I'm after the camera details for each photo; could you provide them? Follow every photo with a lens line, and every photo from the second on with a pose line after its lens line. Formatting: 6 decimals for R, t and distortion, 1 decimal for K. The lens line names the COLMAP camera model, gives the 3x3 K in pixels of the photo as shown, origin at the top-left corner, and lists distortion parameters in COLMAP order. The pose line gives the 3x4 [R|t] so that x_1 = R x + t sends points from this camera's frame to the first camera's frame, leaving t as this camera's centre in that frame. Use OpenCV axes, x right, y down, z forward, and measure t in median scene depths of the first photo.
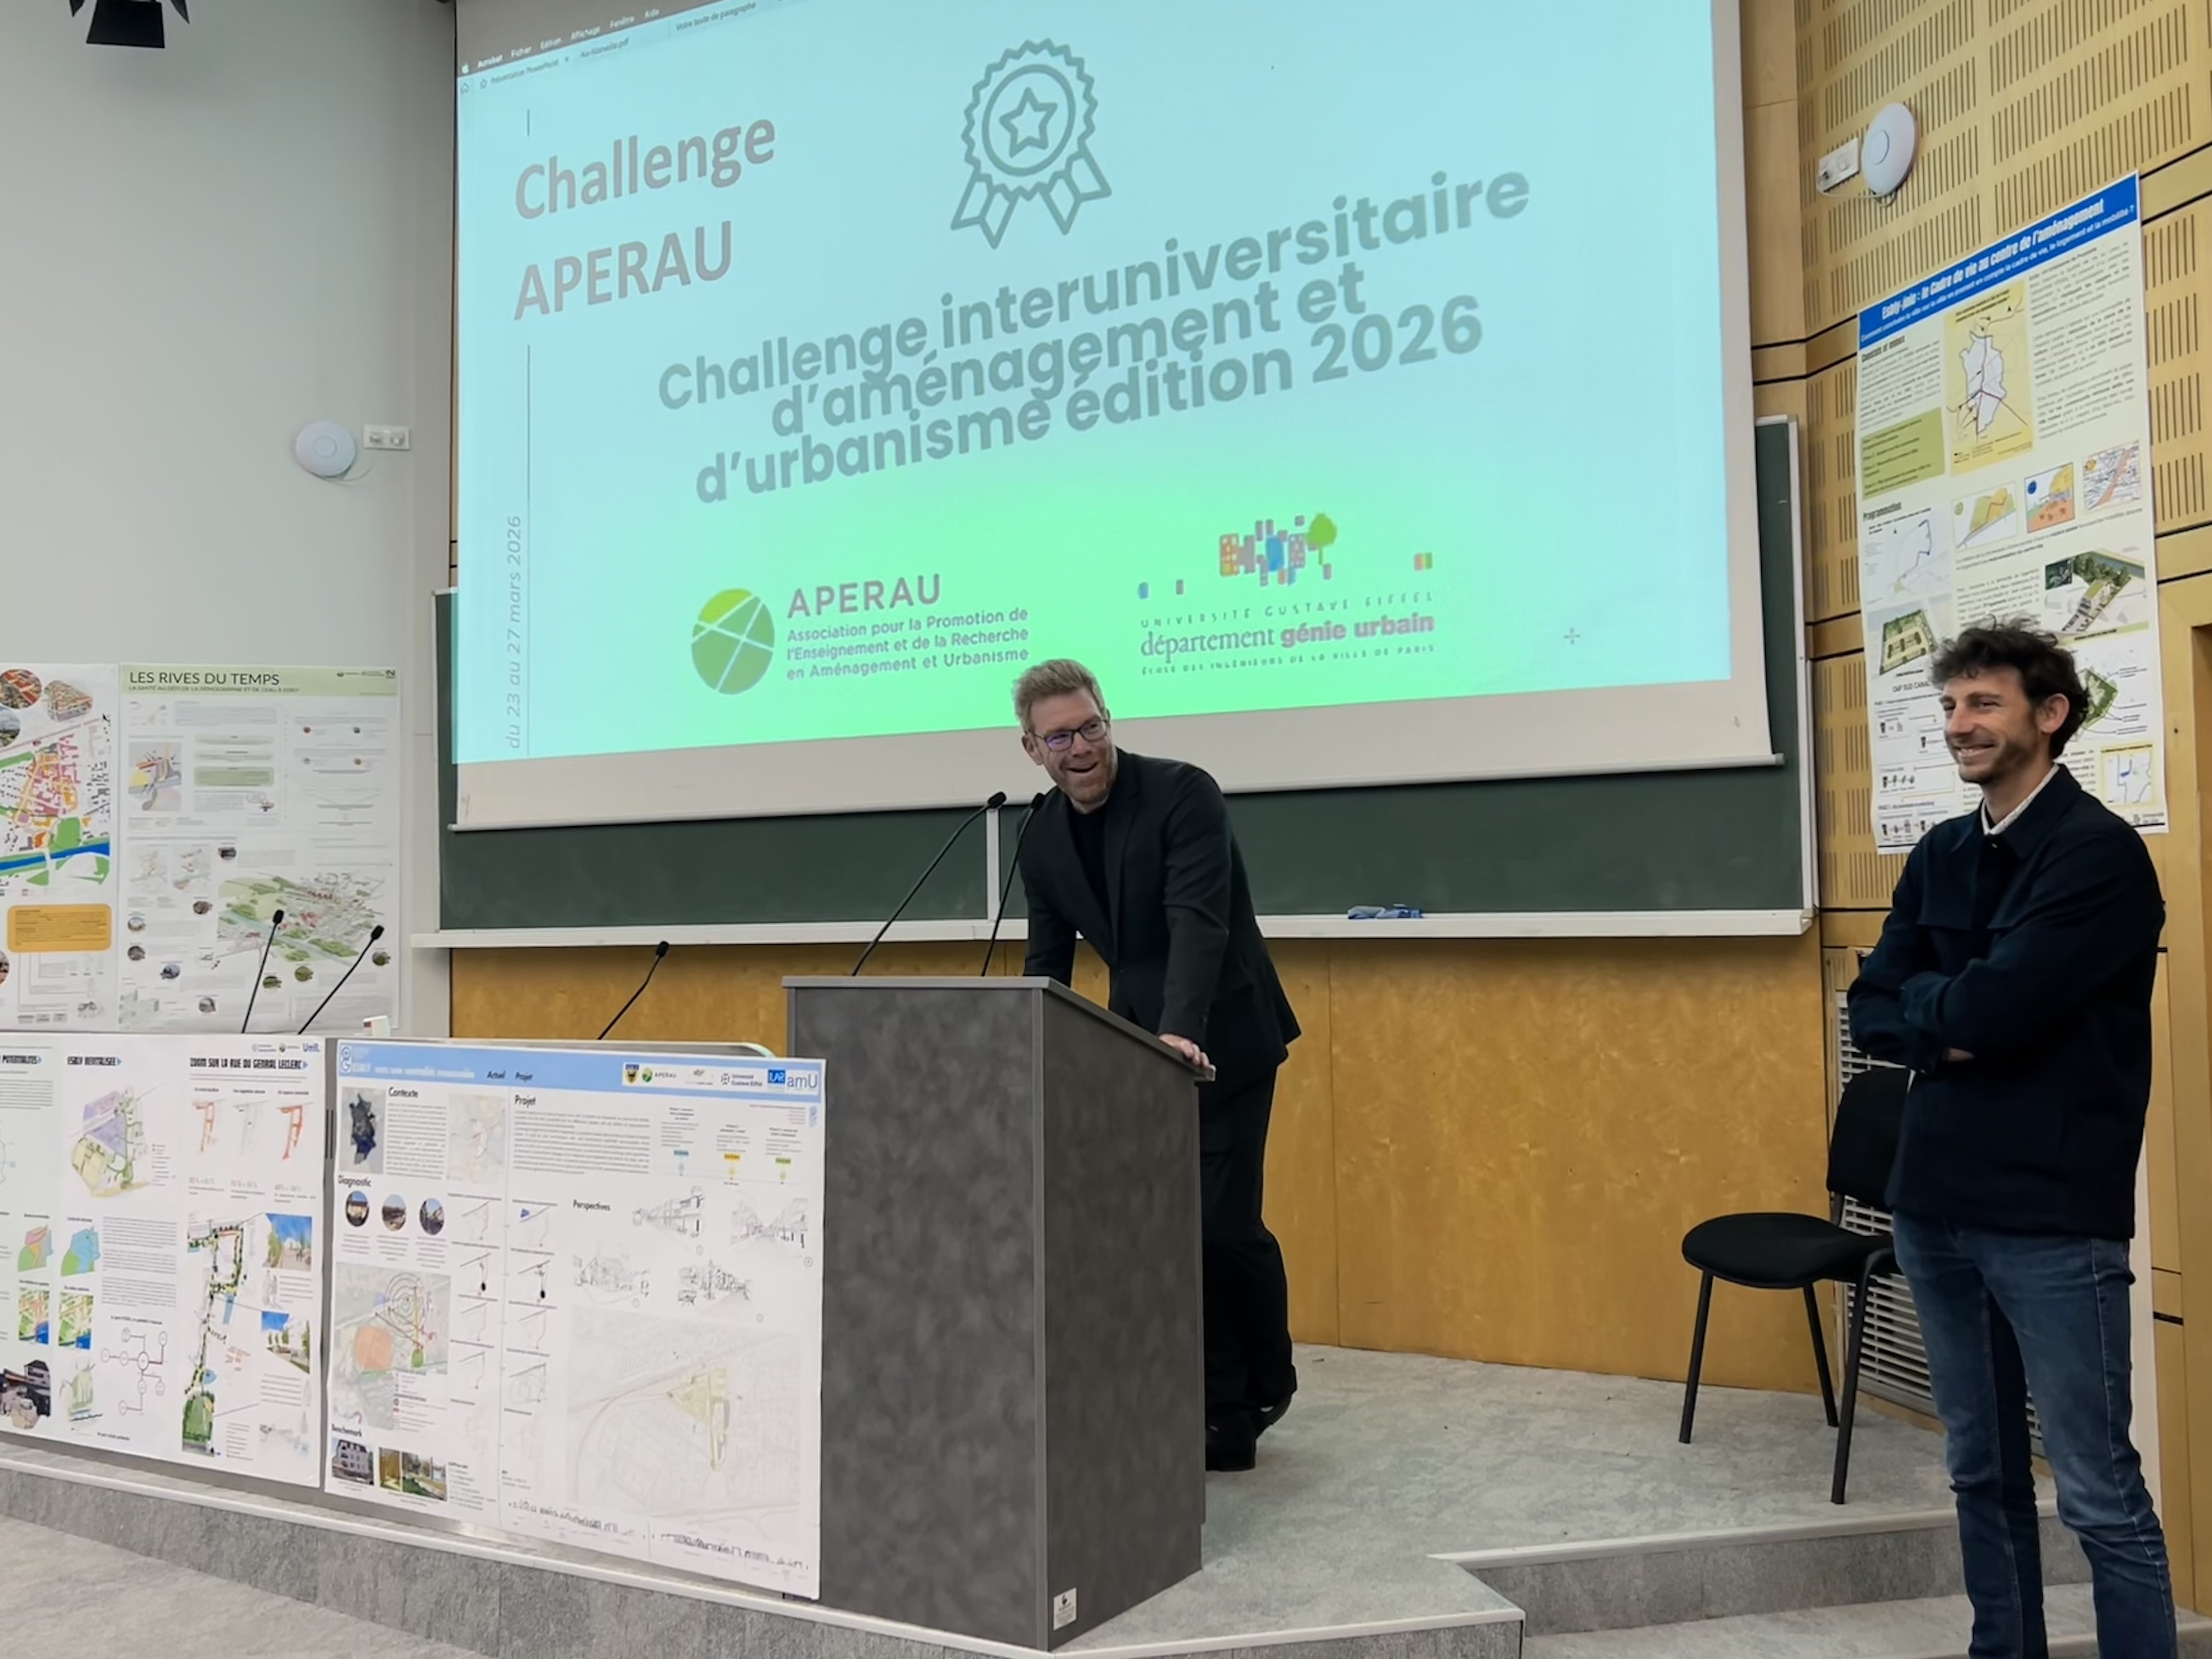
lens RADIAL K [[2065.0, 0, 1112.8], [0, 2065.0, 809.8], [0, 0, 1]] dist [0.021200, 0.000000]
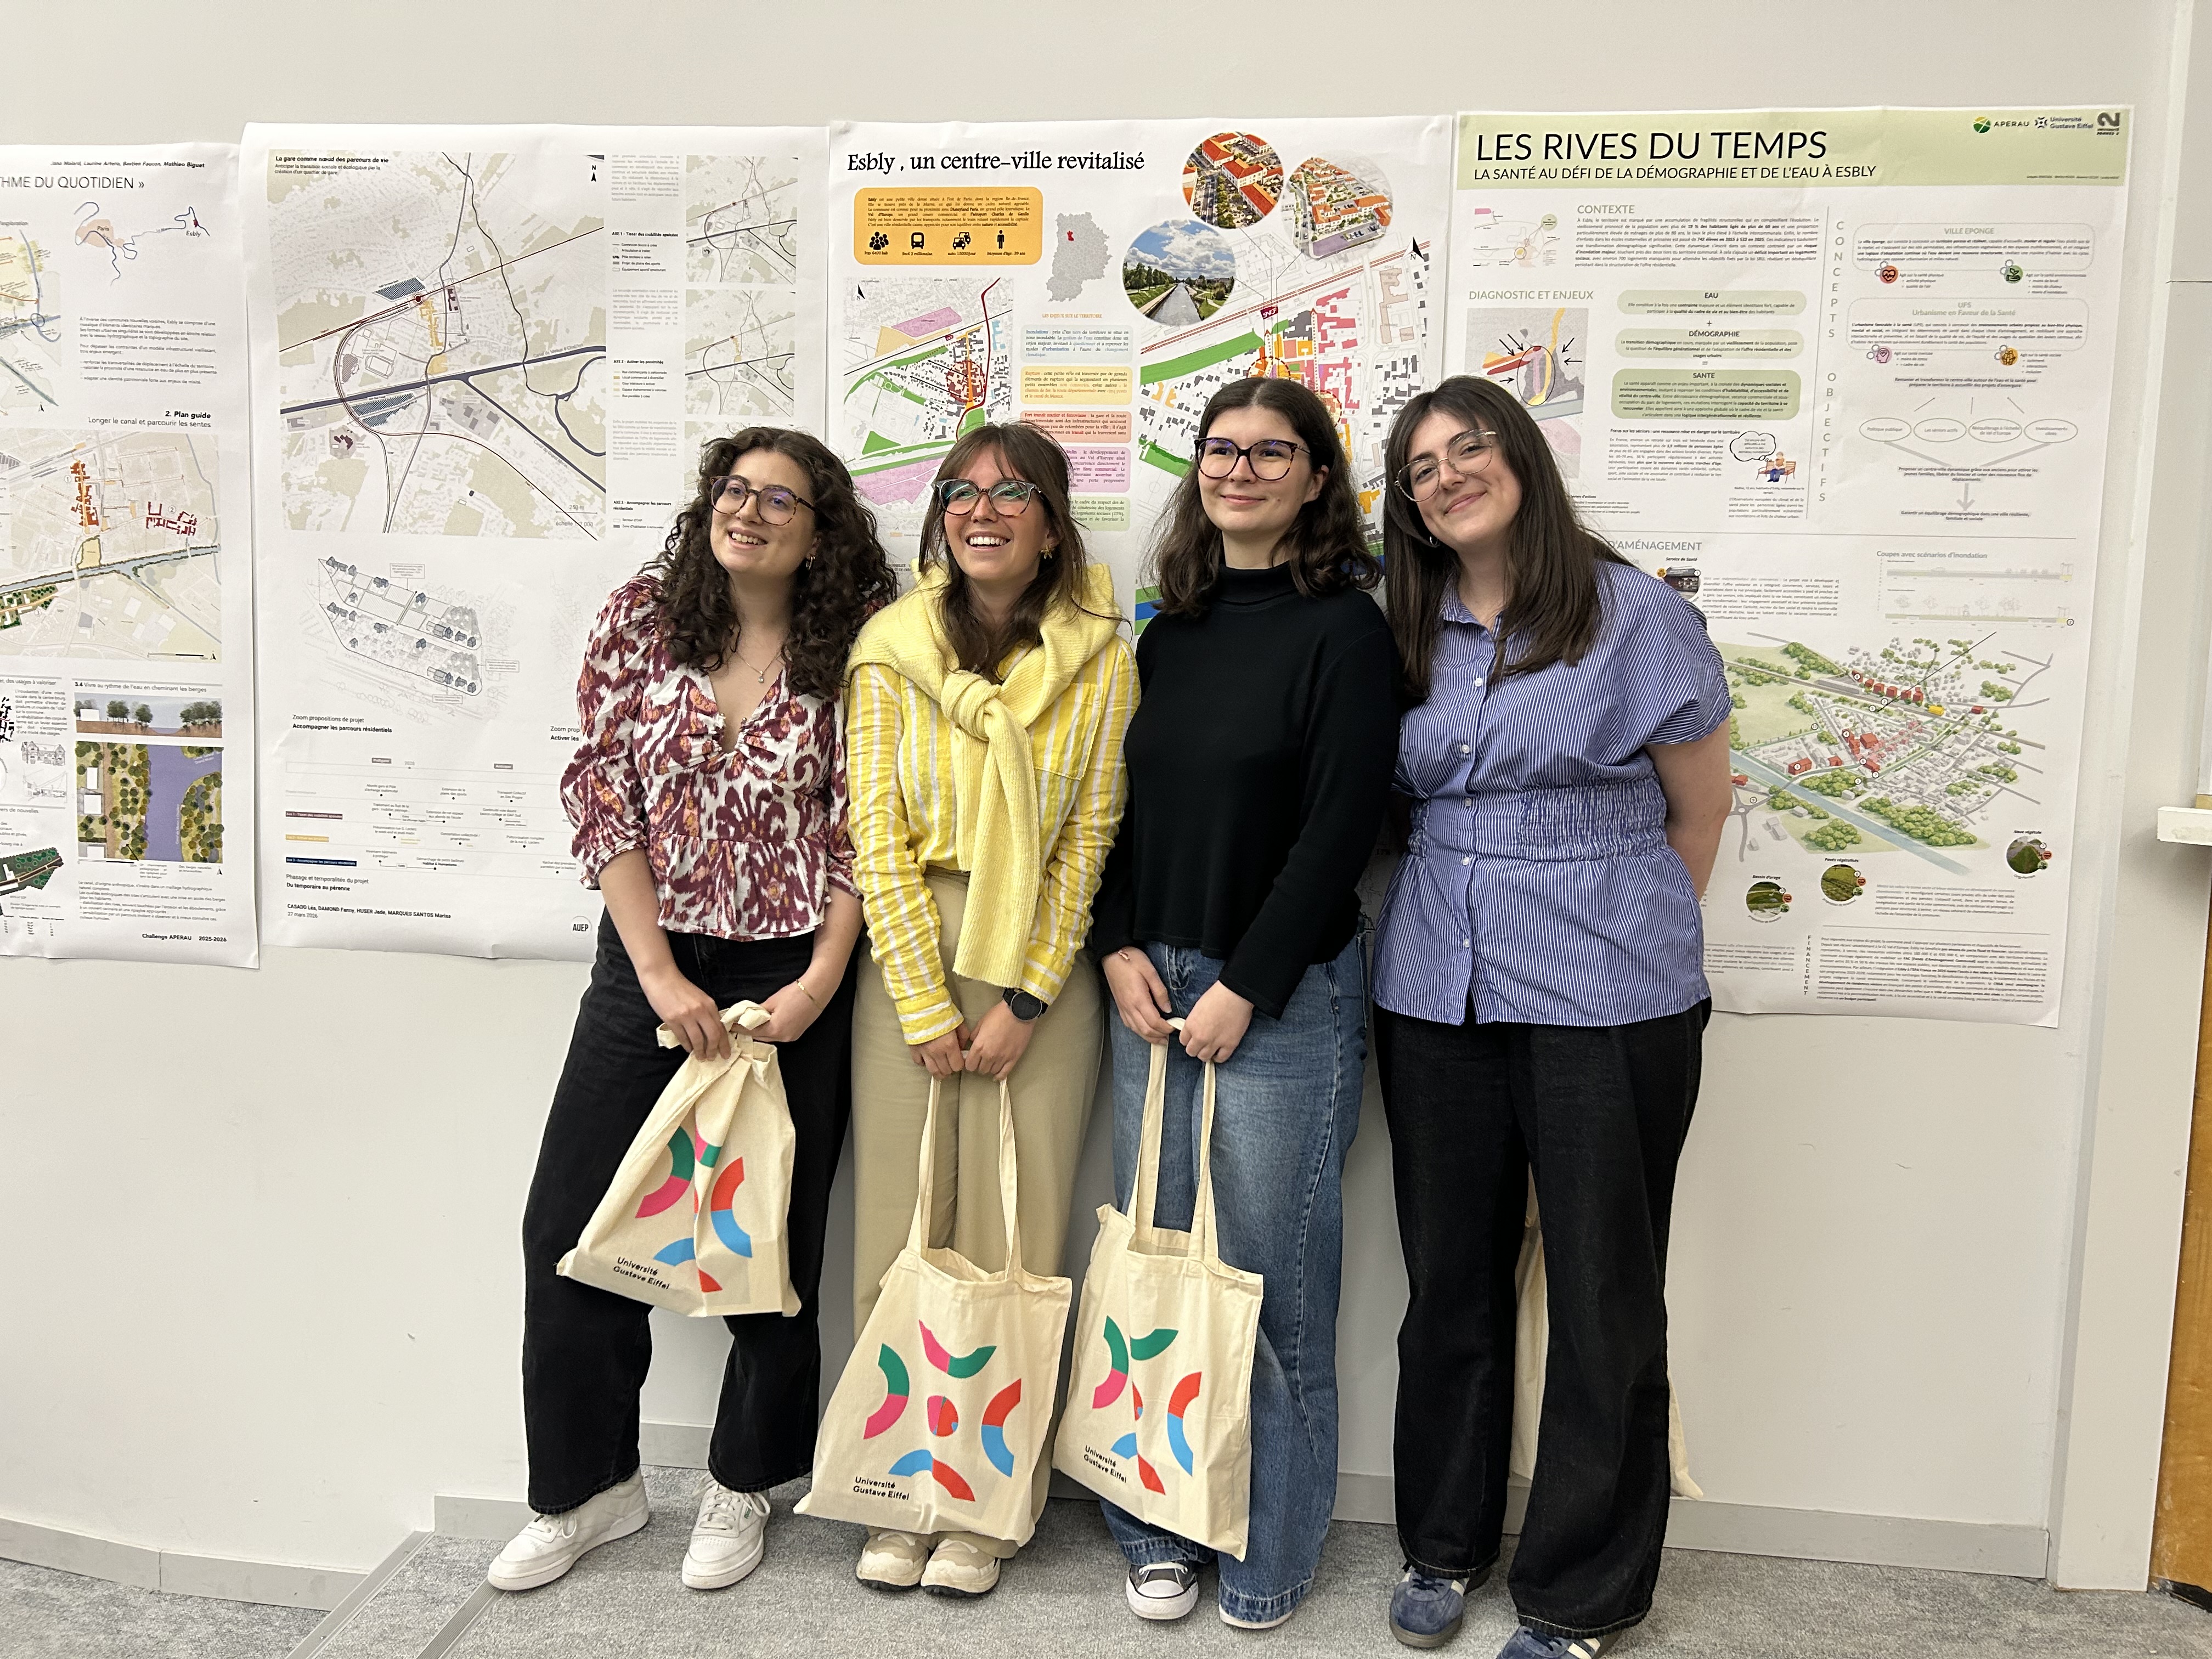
lens RADIAL K [[1649.1, 0, 1111.1], [0, 1649.1, 835.6], [0, 0, 1]] dist [0.012541, 0.001361]
pose [[0.938840, 0.071368, -0.336877, -0.423114], [-0.025692, 0.990078, 0.138149, 0.028570], [0.343394, -0.121045, 0.931358, 0.653341]]
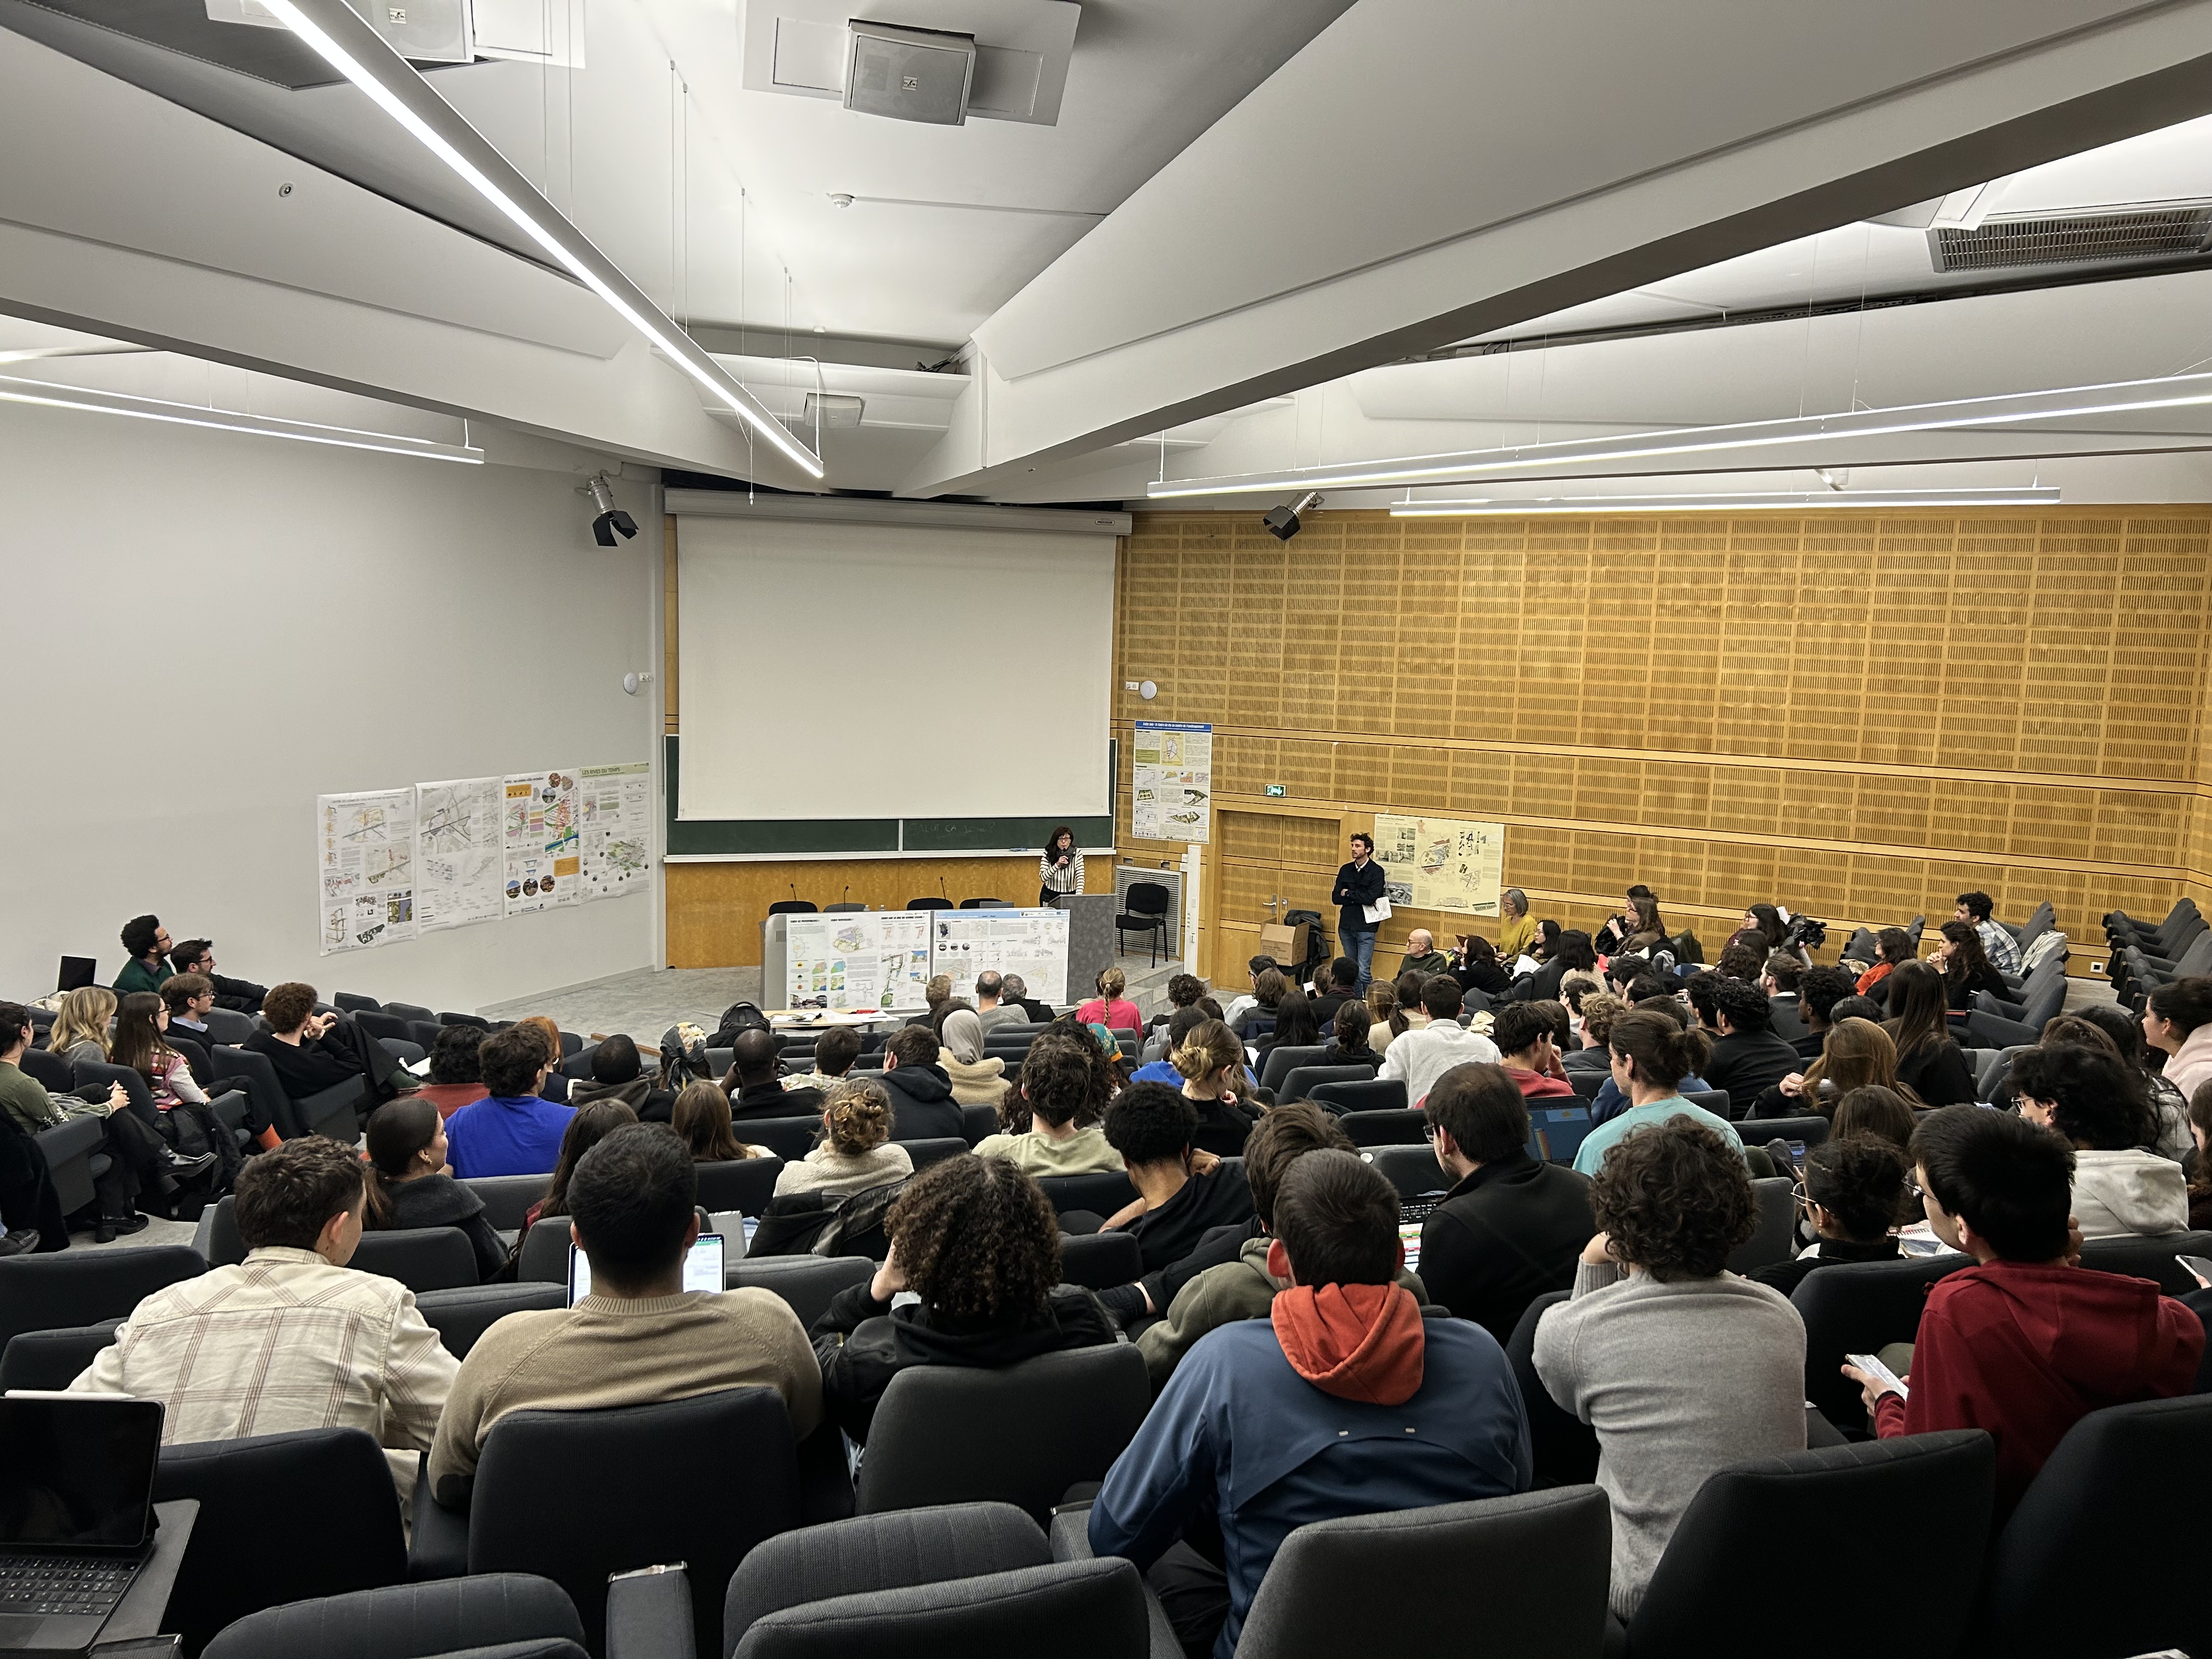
lens RADIAL K [[1649.1, 0, 1105.4], [0, 1649.1, 822.5], [0, 0, 1]] dist [0.012541, 0.001361]
pose [[0.664699, -0.058354, 0.744829, -1.632701], [-0.079053, 0.985855, 0.147786, -0.372918], [-0.742917, -0.157114, 0.650684, -0.917901]]
